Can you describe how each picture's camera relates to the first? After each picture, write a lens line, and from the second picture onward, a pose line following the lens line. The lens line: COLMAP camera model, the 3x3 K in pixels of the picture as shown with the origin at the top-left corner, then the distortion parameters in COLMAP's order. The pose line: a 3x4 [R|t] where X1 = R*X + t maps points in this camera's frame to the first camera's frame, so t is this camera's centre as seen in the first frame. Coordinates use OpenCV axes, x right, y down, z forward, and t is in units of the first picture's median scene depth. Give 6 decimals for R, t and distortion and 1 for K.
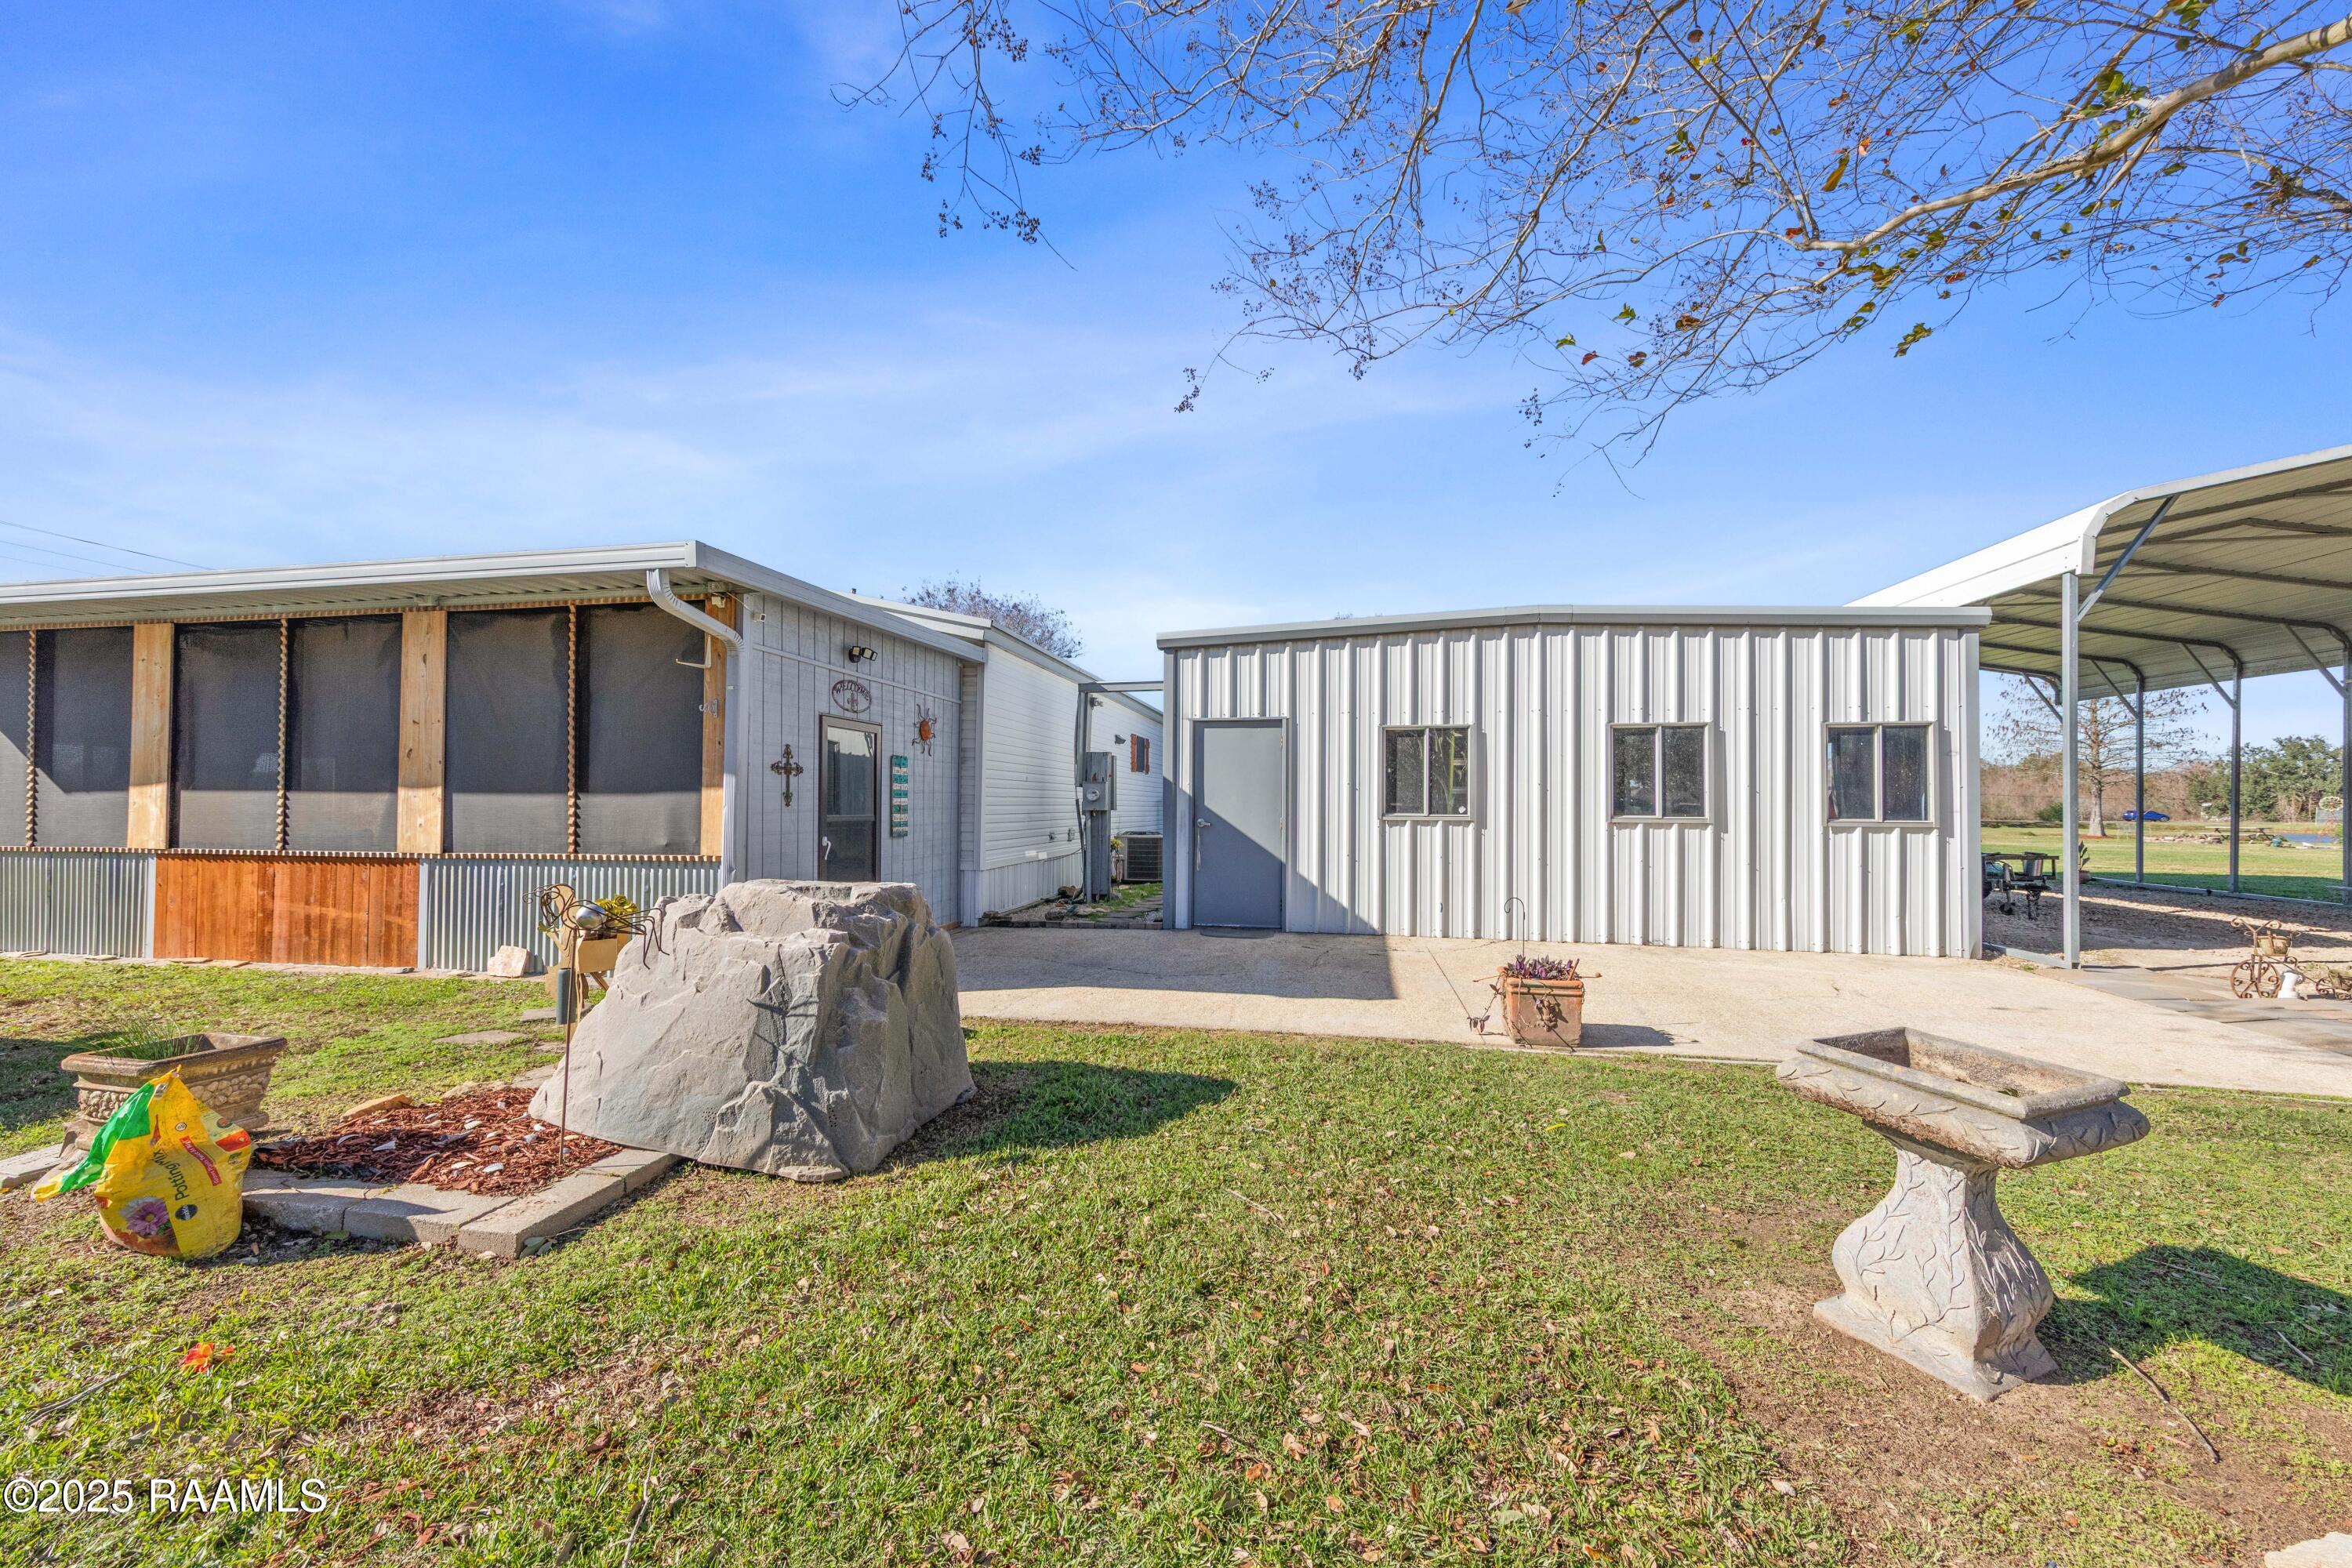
lens RADIAL K [[818.1, 0, 1180.3], [0, 818.1, 795.3], [0, 0, 1]] dist [0.003089, -0.000658]
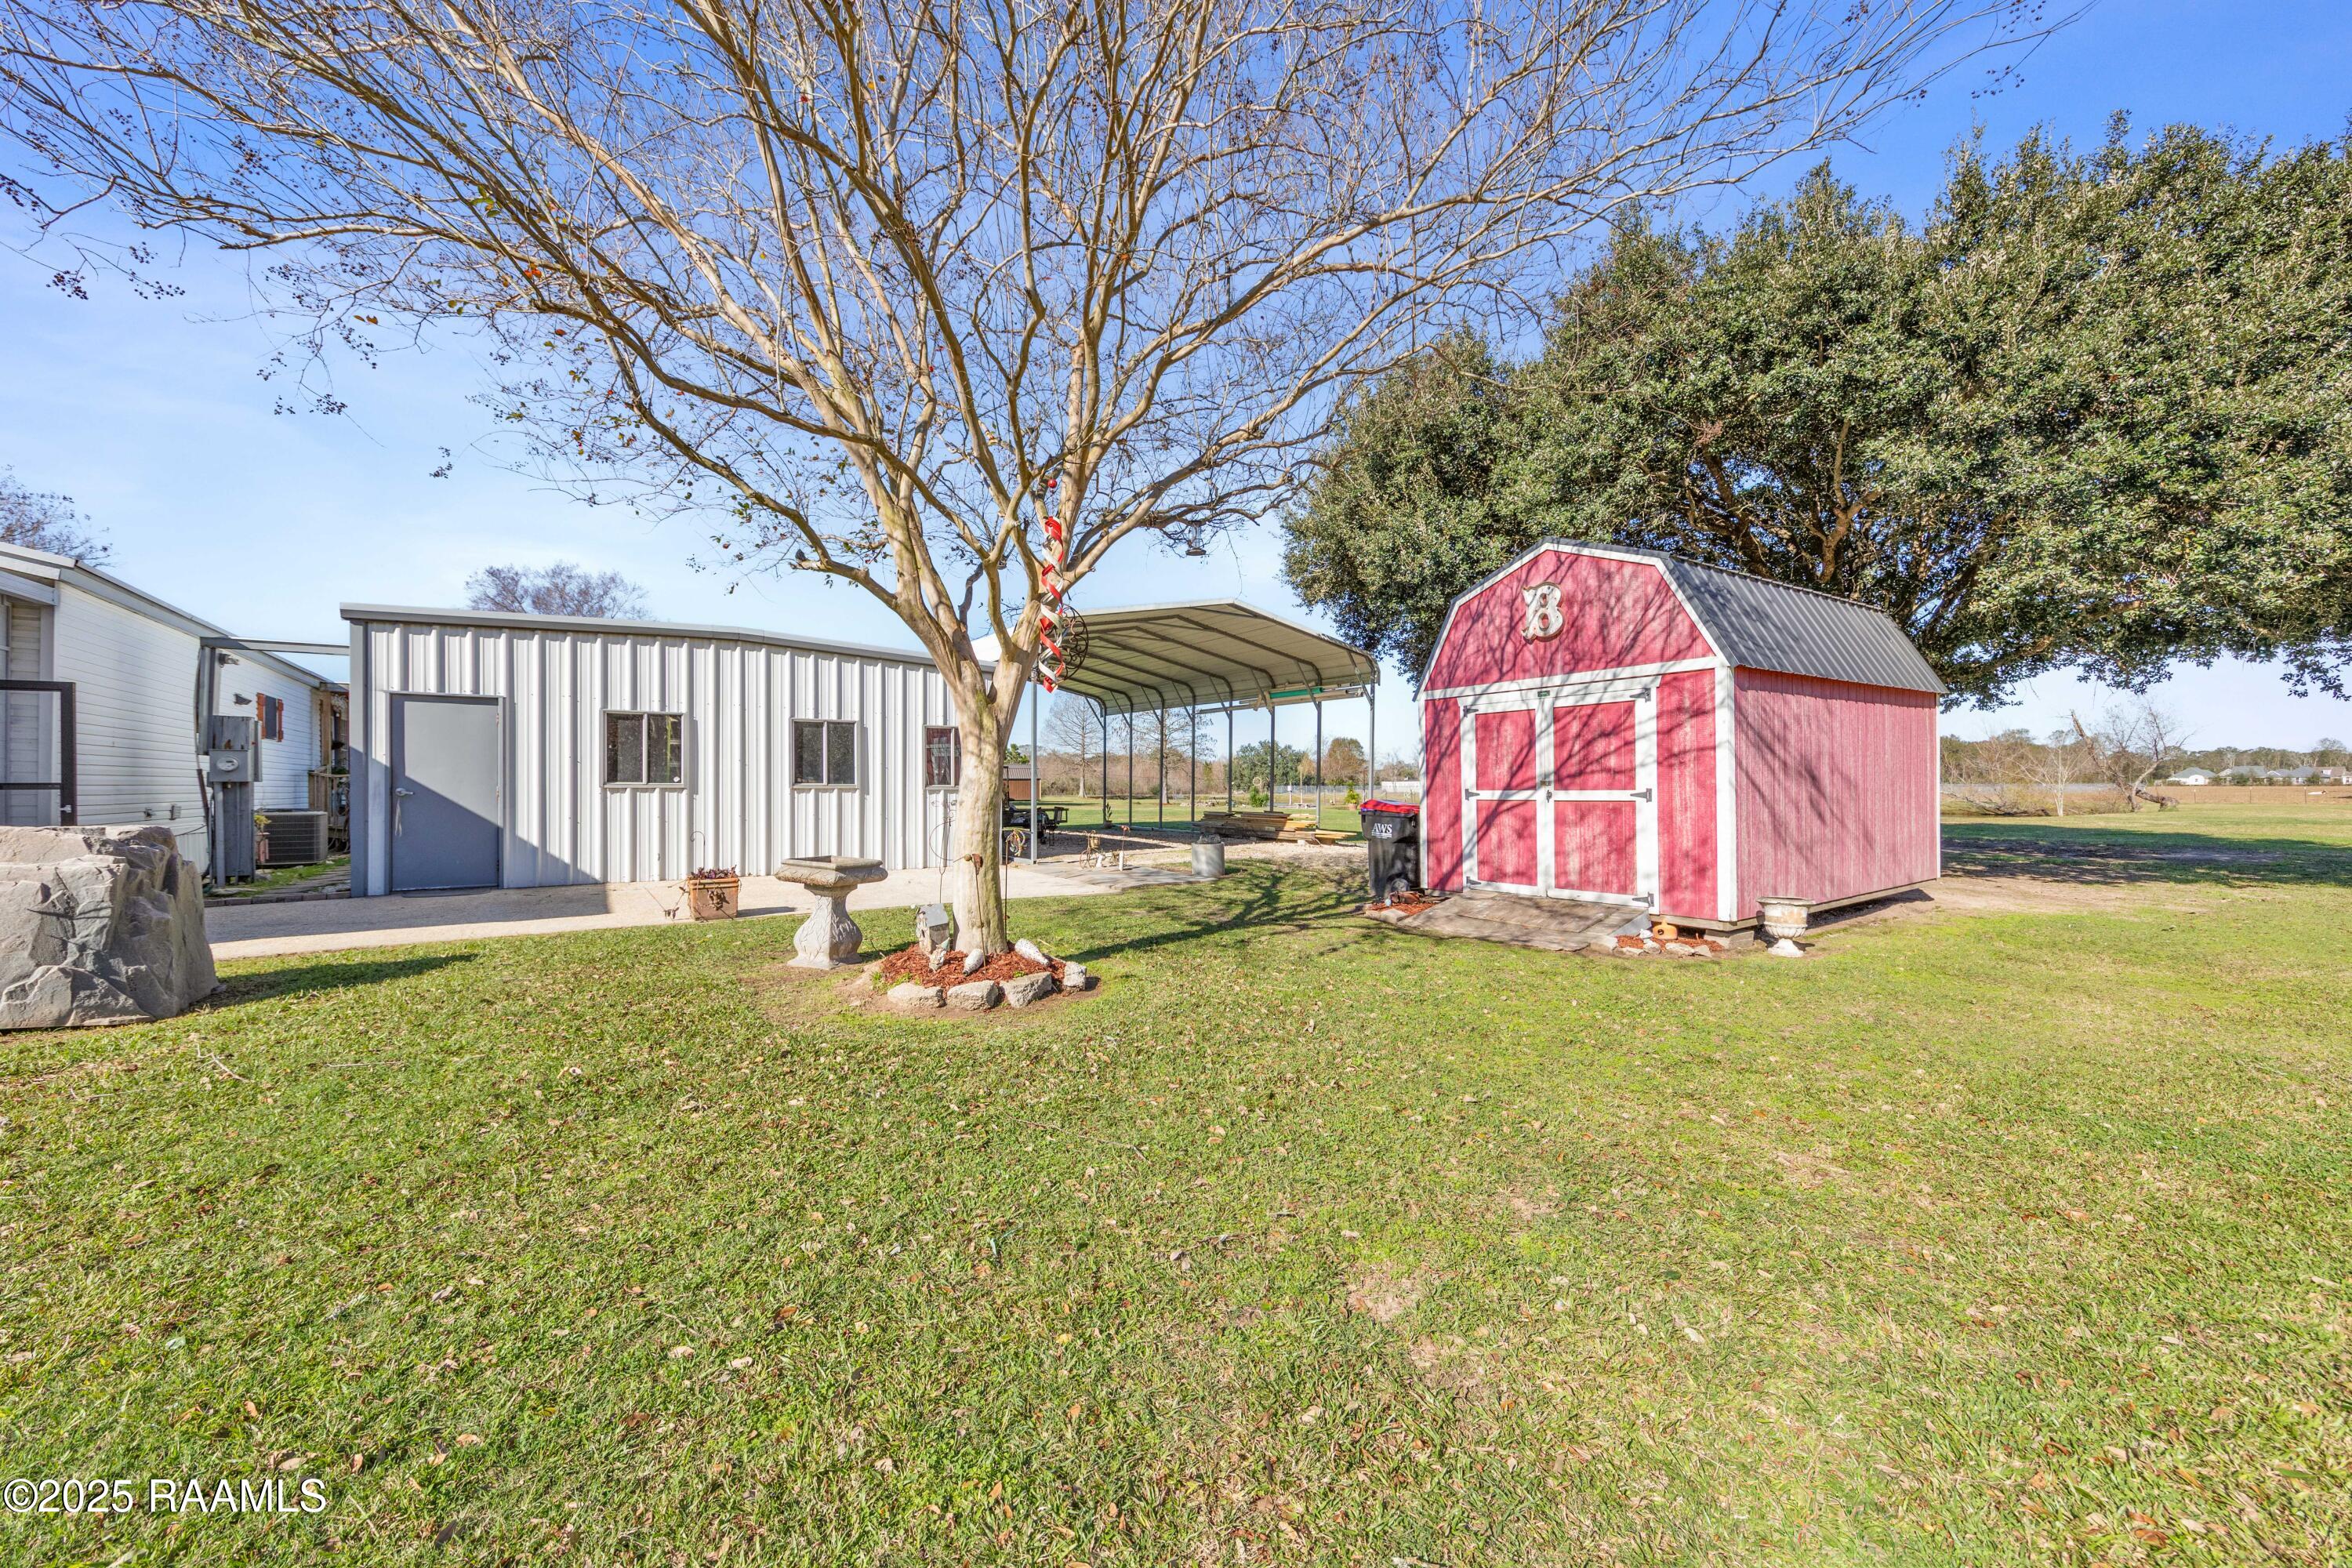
lens RADIAL K [[878.3, 0, 1183.1], [0, 878.3, 791.7], [0, 0, 1]] dist [0.001380, -0.000011]
pose [[0.688241, -0.007665, 0.725441, -0.104684], [-0.005460, 0.999861, 0.015744, 0.010754], [-0.725461, -0.014797, 0.688104, -0.509472]]
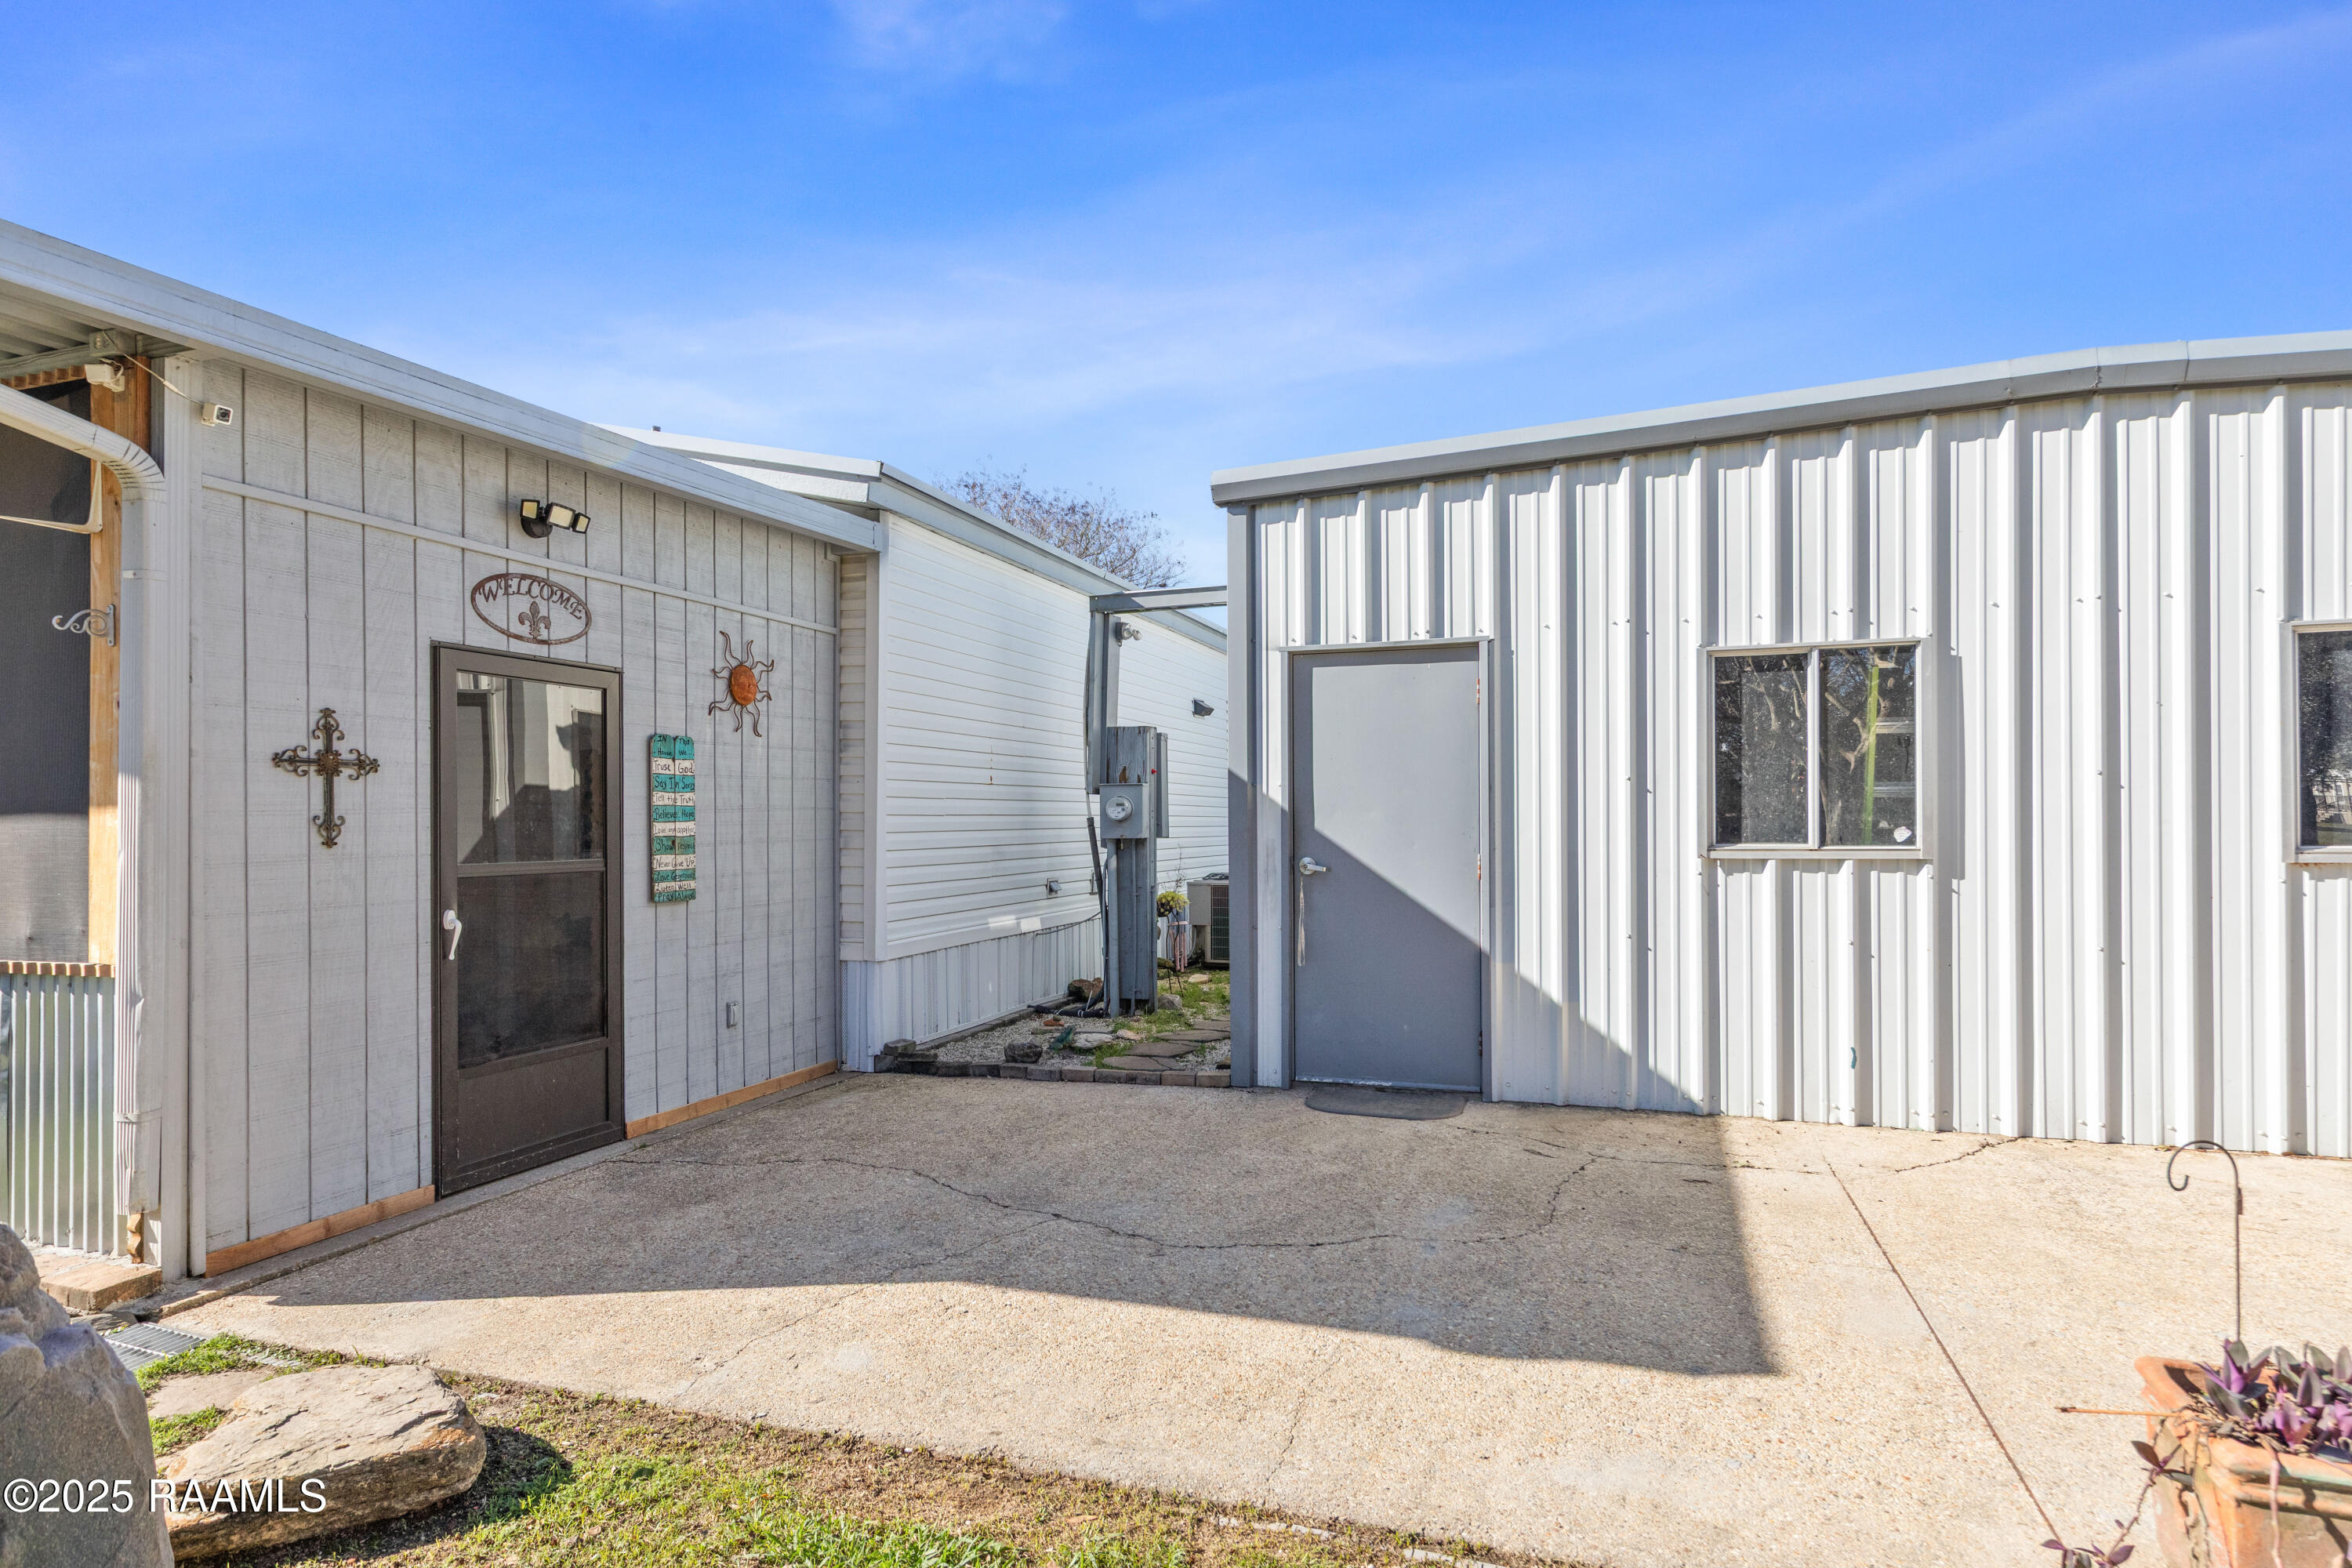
lens RADIAL K [[1193.7, 0, 1202.7], [0, 1193.7, 813.4], [0, 0, 1]] dist [0.006463, -0.000719]
pose [[0.990002, -0.011277, -0.140600, 0.064969], [0.012350, 0.999901, 0.006759, -0.002345], [0.140510, -0.008428, 0.990043, 0.314857]]
